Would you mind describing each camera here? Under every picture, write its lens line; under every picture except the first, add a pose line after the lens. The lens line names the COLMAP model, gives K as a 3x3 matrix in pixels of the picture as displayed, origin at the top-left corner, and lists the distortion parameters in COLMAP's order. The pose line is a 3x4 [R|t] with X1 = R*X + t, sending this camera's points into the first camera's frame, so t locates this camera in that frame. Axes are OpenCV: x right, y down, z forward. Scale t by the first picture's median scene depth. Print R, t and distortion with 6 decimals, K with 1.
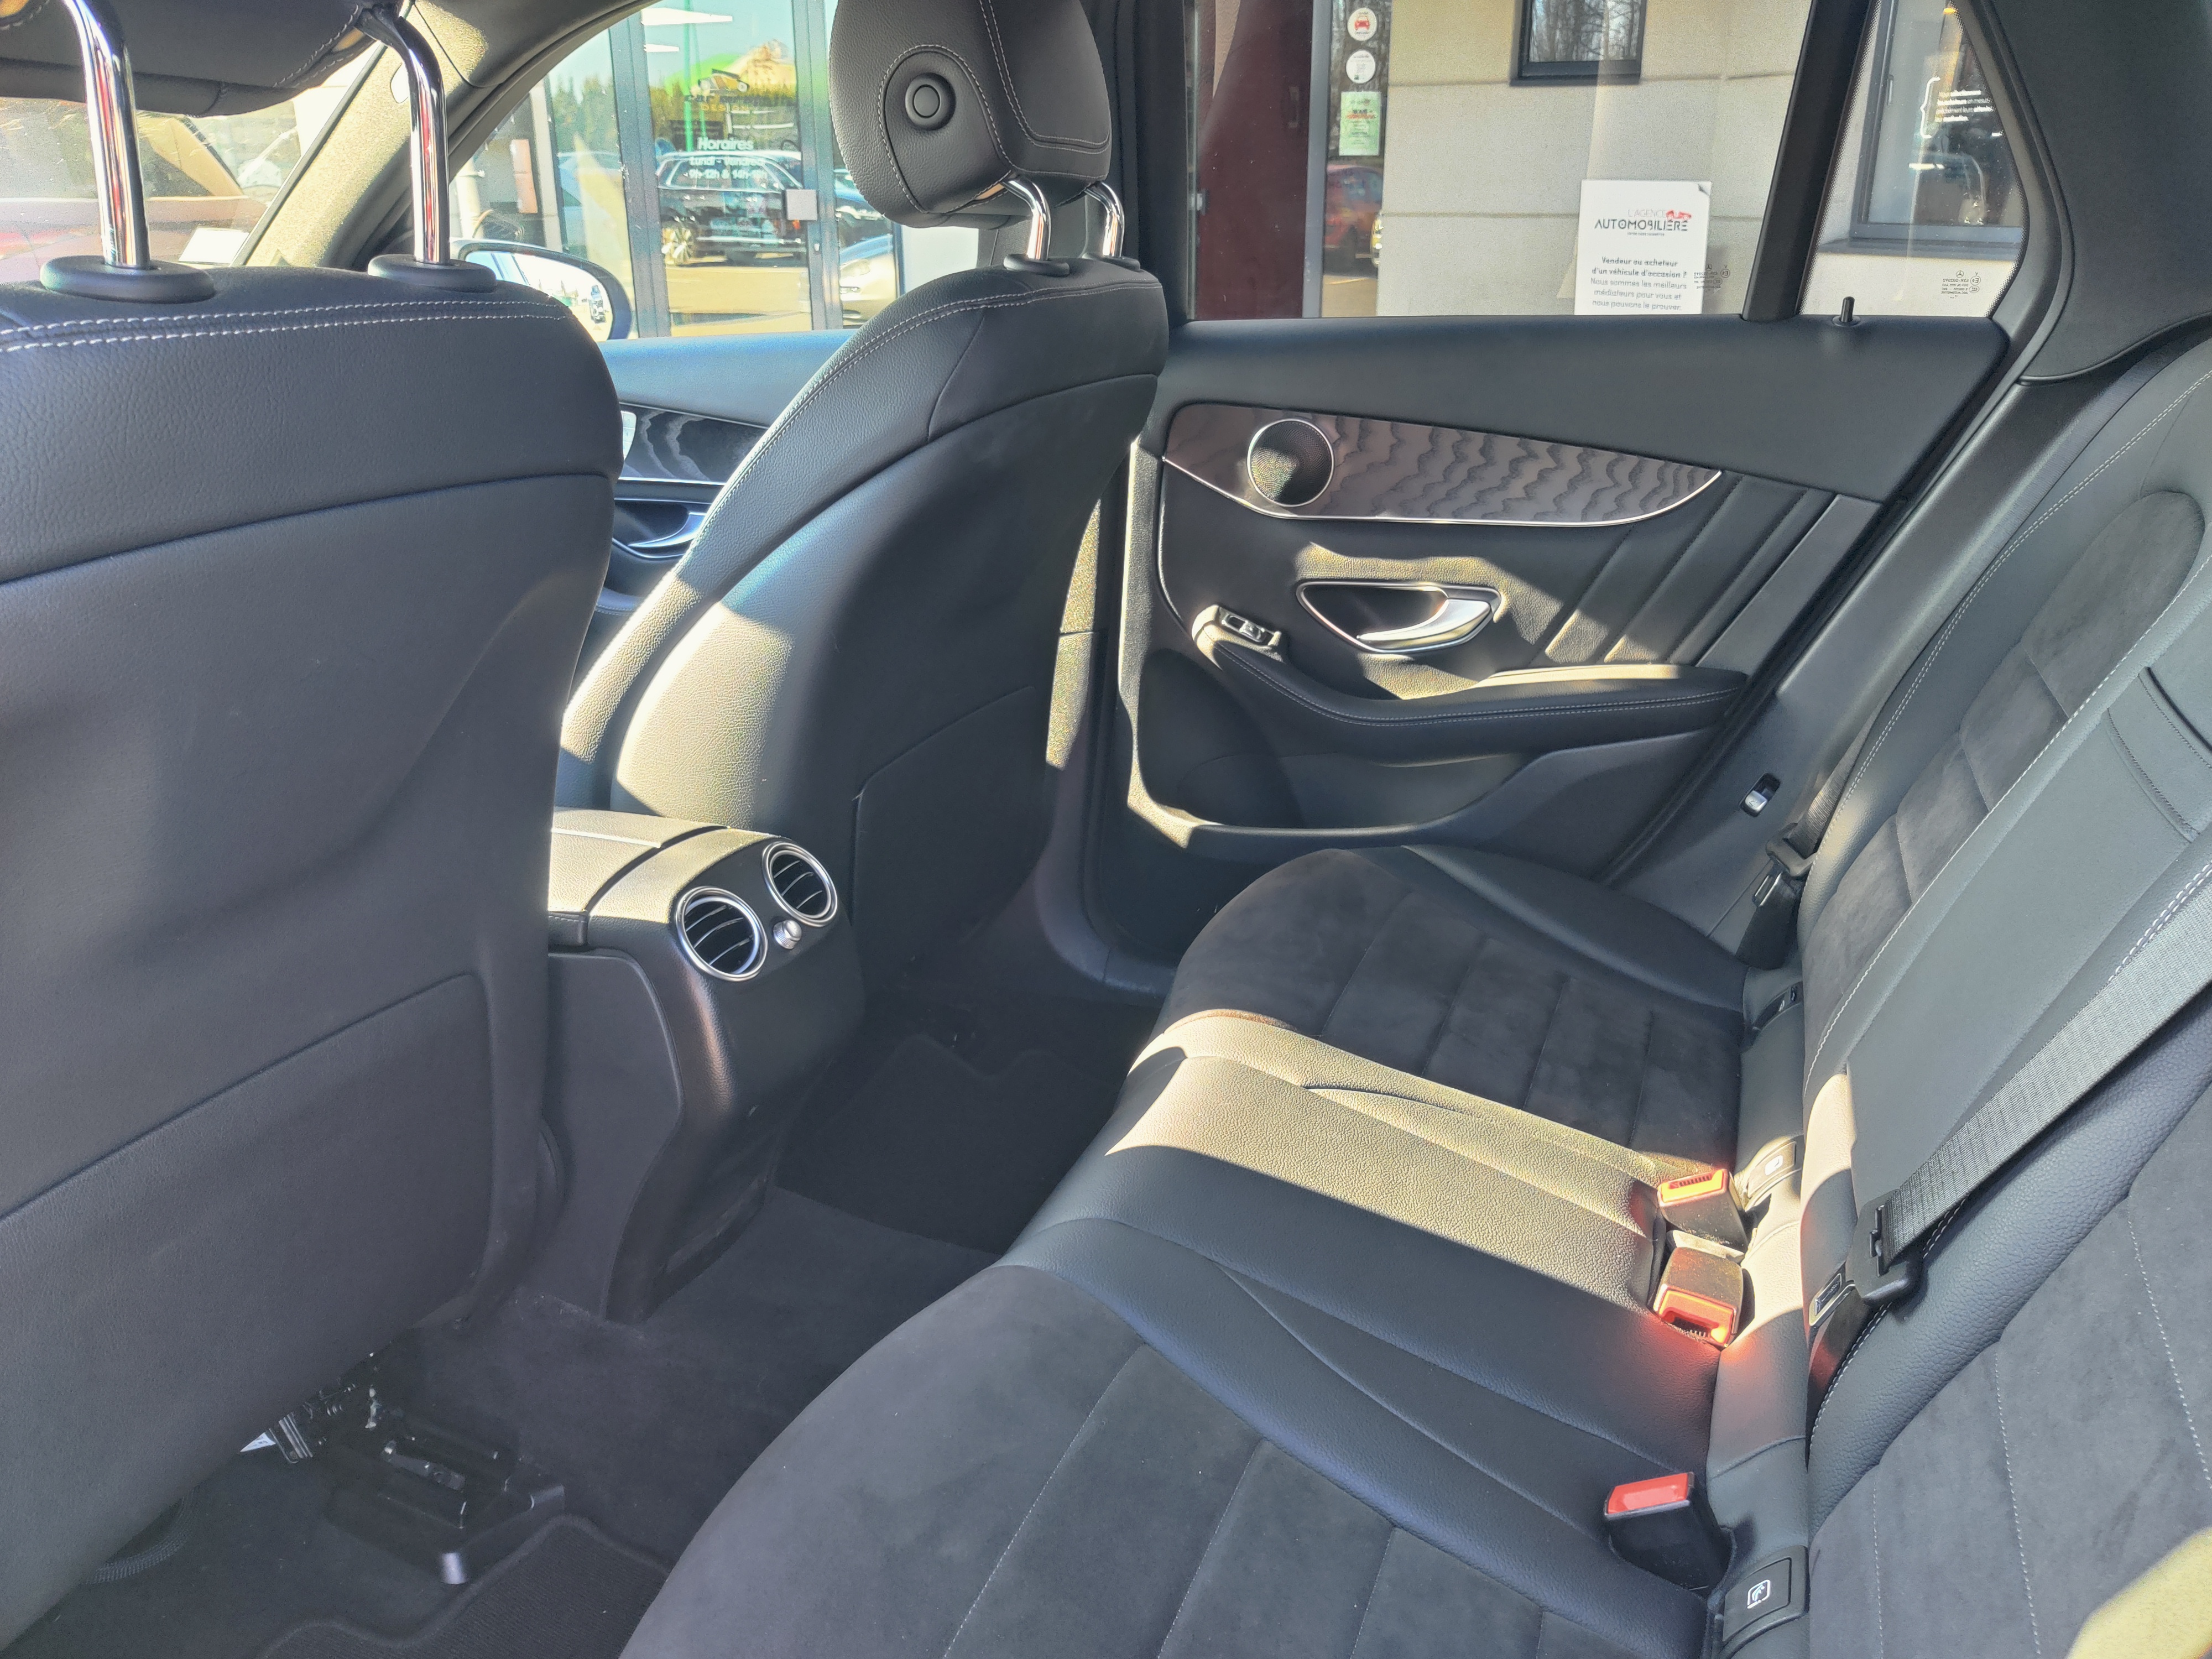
lens RADIAL K [[1666.8, 0, 1146.0], [0, 1666.8, 837.3], [0, 0, 1]] dist [0.003718, -0.016027]
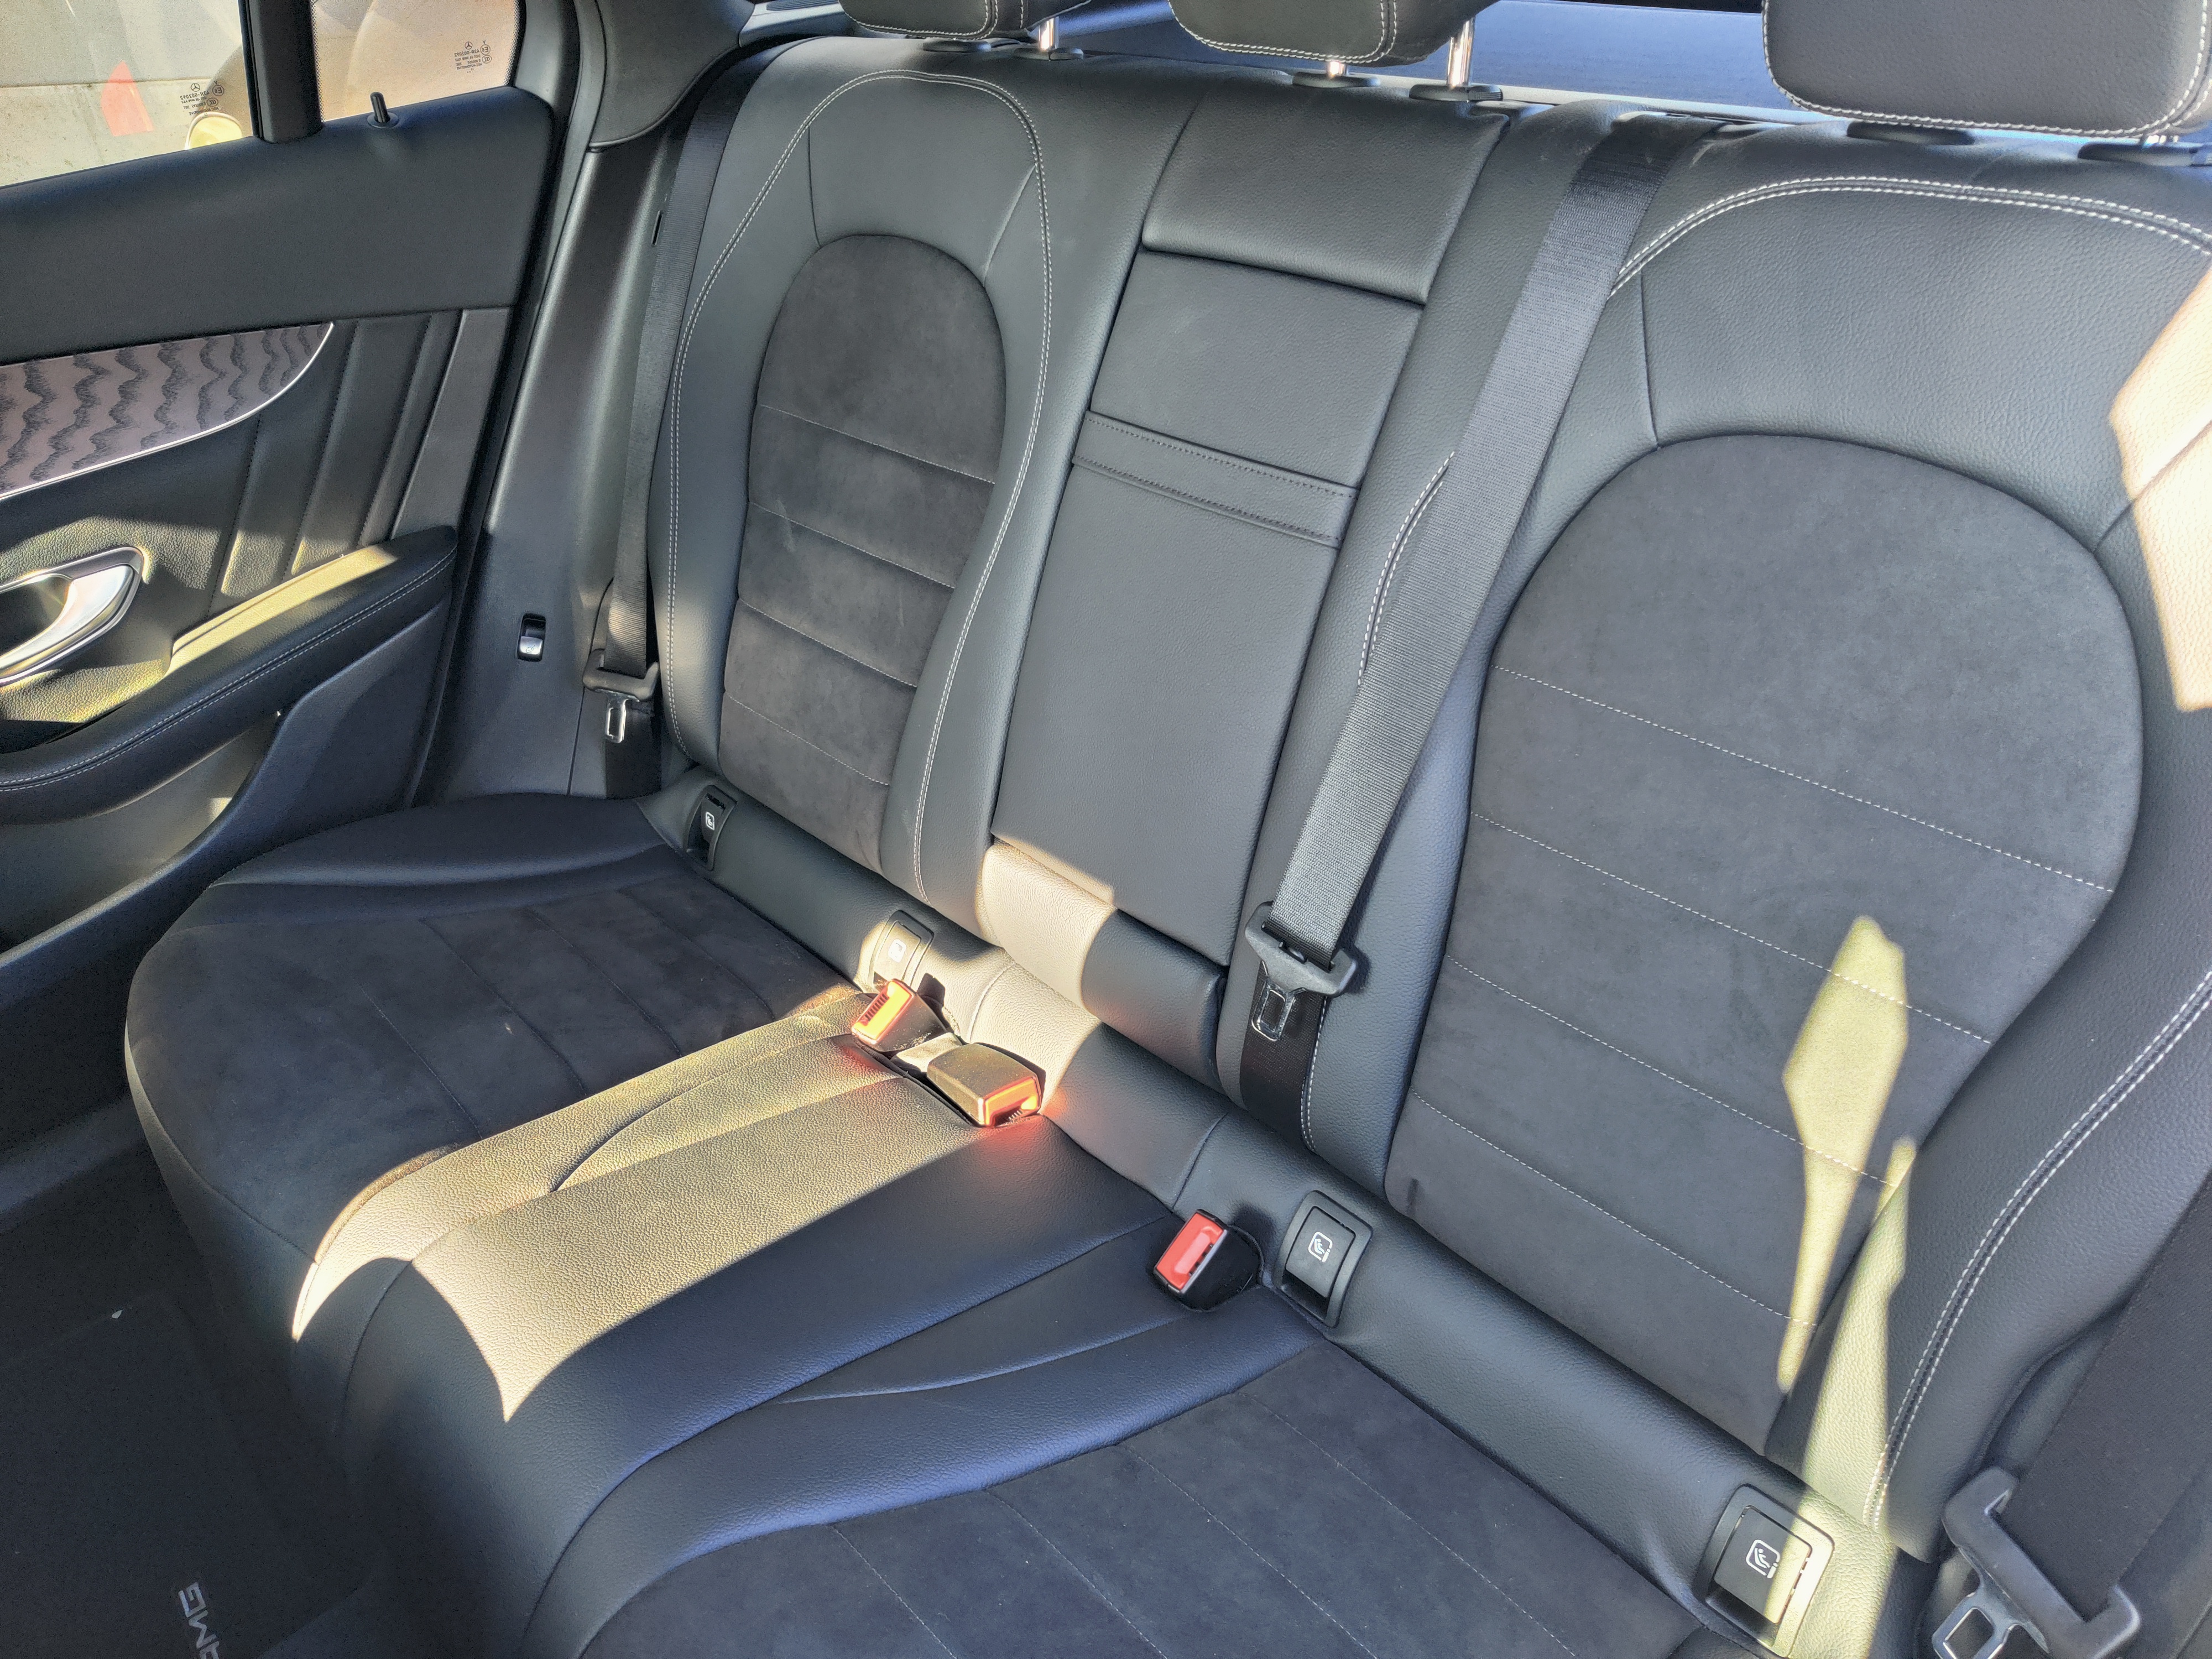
lens RADIAL K [[1666.8, 0, 1108.9], [0, 1666.8, 825.9], [0, 0, 1]] dist [0.003718, -0.016027]
pose [[0.470129, -0.510597, 0.719910, -0.214883], [0.372165, 0.854294, 0.362871, -0.156393], [-0.800295, 0.097329, 0.591655, 0.188833]]
